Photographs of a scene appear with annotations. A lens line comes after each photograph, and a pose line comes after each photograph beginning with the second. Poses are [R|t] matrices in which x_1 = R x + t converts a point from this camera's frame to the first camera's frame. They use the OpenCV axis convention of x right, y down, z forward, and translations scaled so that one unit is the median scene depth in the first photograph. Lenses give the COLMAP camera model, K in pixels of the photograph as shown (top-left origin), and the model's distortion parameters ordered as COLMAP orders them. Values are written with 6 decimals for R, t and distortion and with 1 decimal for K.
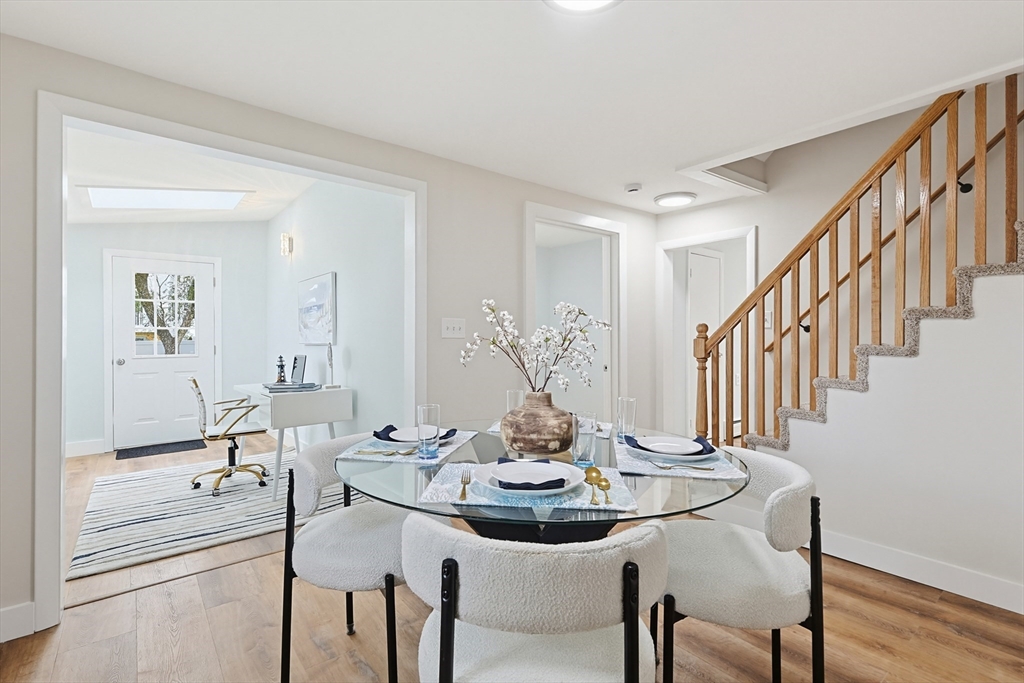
lens RADIAL K [[474.9, 0, 510.8], [0, 474.9, 340.1], [0, 0, 1]] dist [0.005292, 0.000928]
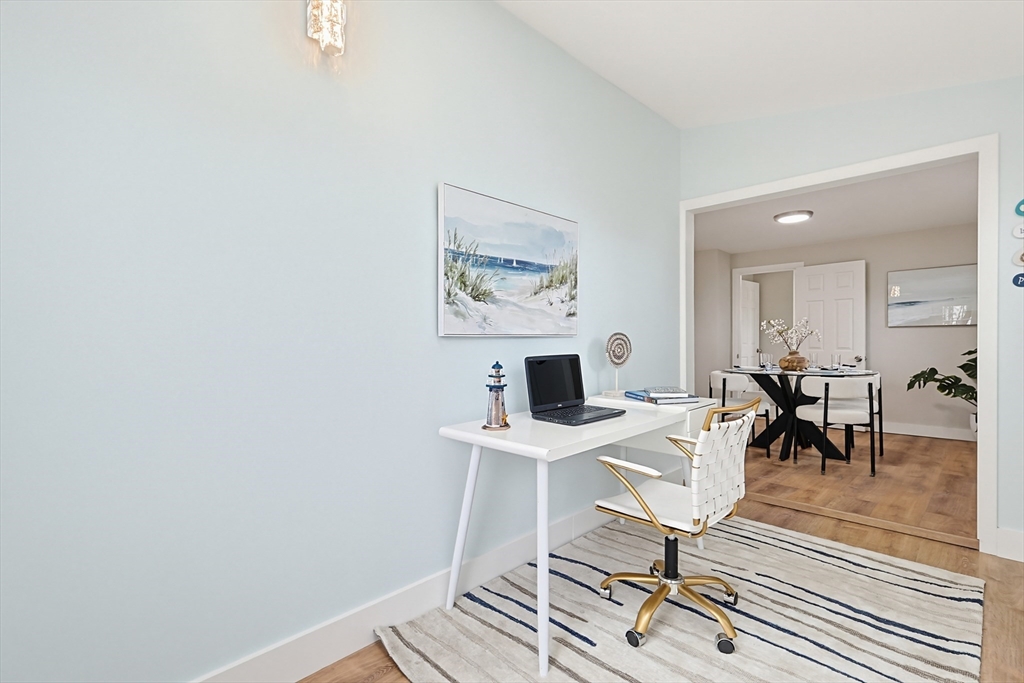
lens RADIAL K [[474.9, 0, 511.2], [0, 474.9, 340.2], [0, 0, 1]] dist [0.005292, 0.000928]
pose [[-0.108034, -0.000990, 0.994147, -0.898002], [0.004059, 0.999991, 0.001437, 0.012772], [-0.994139, 0.004191, -0.108029, 1.033050]]
